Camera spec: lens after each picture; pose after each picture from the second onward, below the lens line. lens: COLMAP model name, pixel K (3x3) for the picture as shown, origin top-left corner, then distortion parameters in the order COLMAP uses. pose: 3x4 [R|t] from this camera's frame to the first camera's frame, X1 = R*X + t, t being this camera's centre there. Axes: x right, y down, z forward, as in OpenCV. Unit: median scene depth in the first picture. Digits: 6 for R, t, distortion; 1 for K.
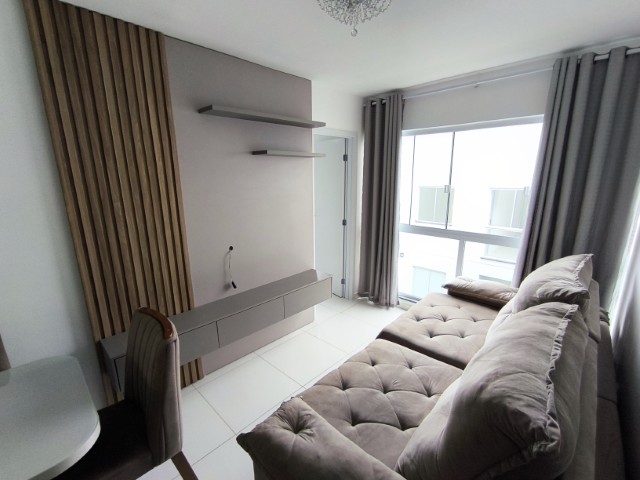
lens RADIAL K [[286.0, 0, 320.0], [0, 286.0, 240.0], [0, 0, 1]] dist [-0.000067, -0.008588]
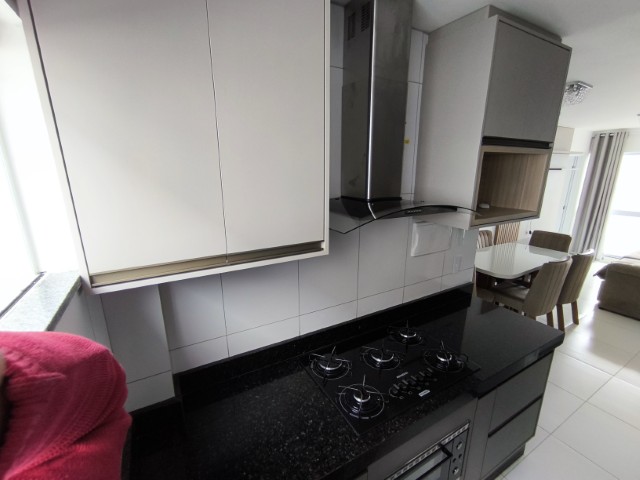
lens RADIAL K [[293.2, 0, 320.0], [0, 293.2, 240.0], [0, 0, 1]] dist [-0.000114, 0.000725]
pose [[0.966322, 0.070381, -0.247523, -1.058221], [-0.066029, 0.997483, 0.025851, 0.220862], [0.248720, -0.008637, 0.968537, -1.212423]]
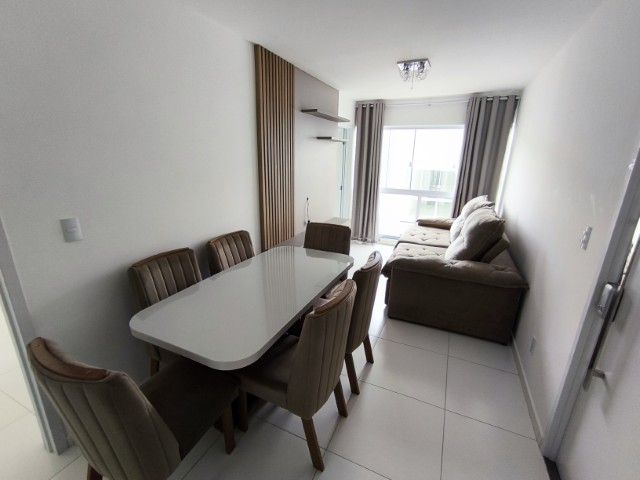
lens RADIAL K [[291.9, 0, 320.0], [0, 291.9, 240.0], [0, 0, 1]] dist [-0.002868, 0.000312]
pose [[0.938530, -0.072063, 0.337592, -0.674696], [0.053251, 0.996485, 0.064670, 0.125184], [-0.341066, -0.042717, 0.939068, -0.440485]]
